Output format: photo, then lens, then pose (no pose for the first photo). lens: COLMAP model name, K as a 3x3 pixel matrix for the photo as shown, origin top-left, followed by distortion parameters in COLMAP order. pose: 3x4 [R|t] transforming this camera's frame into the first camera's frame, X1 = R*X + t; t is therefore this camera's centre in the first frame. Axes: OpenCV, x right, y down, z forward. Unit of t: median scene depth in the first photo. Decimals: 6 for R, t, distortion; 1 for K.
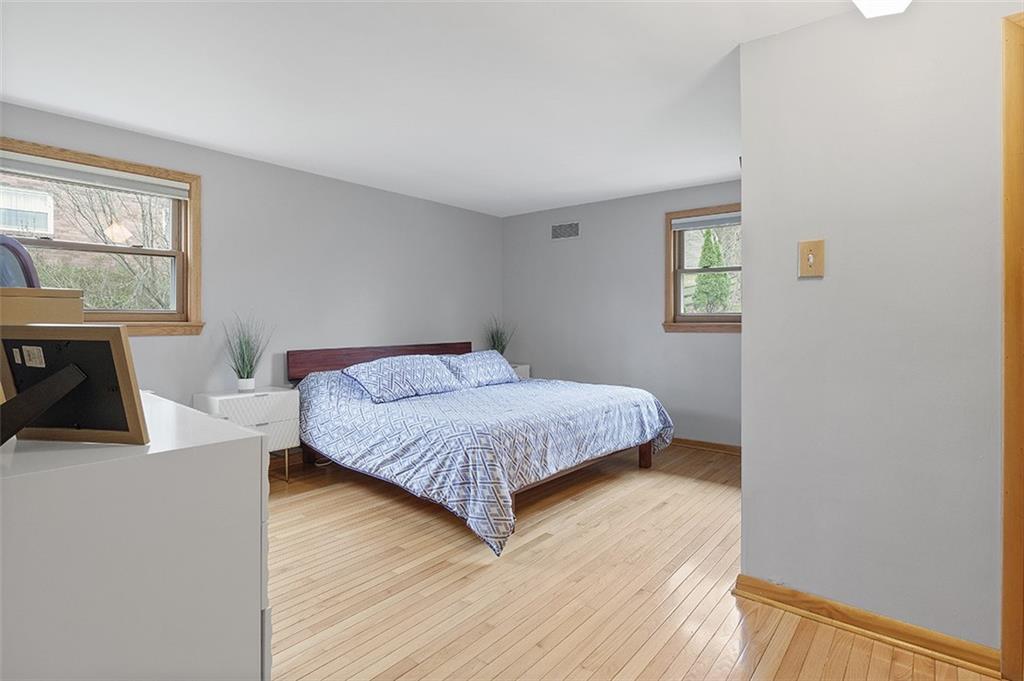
lens RADIAL K [[510.5, 0, 517.6], [0, 510.5, 325.7], [0, 0, 1]] dist [-0.005441, -0.000653]
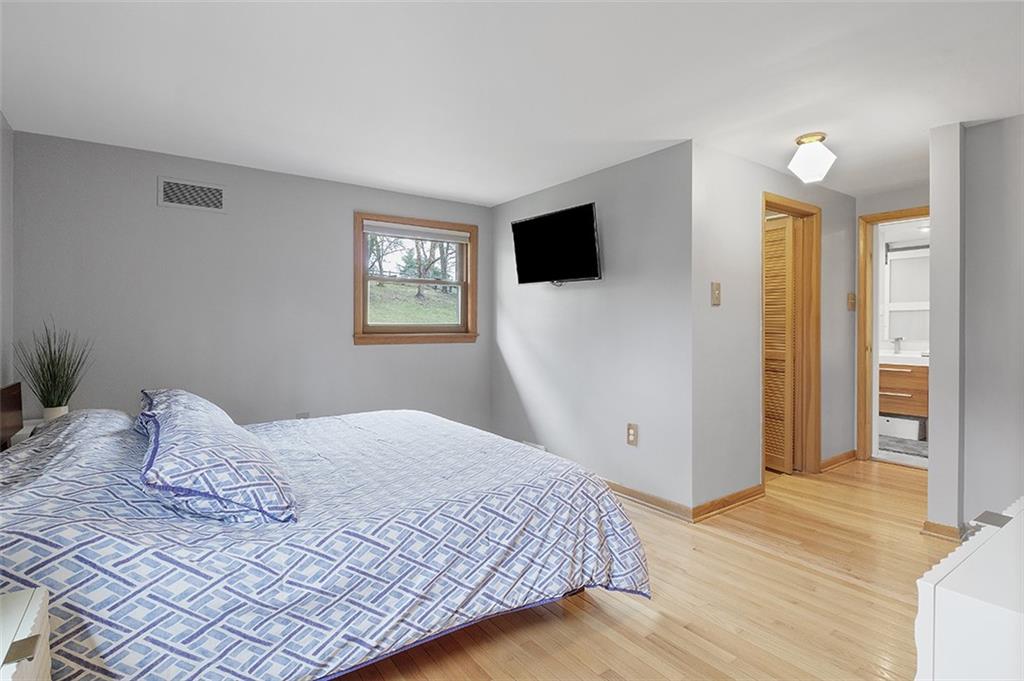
lens RADIAL K [[510.5, 0, 517.6], [0, 510.5, 325.7], [0, 0, 1]] dist [-0.005441, -0.000653]
pose [[0.251690, -0.000989, 0.967808, -0.704775], [0.015066, 0.999882, -0.002896, -0.019748], [-0.967691, 0.015310, 0.251675, 0.722841]]
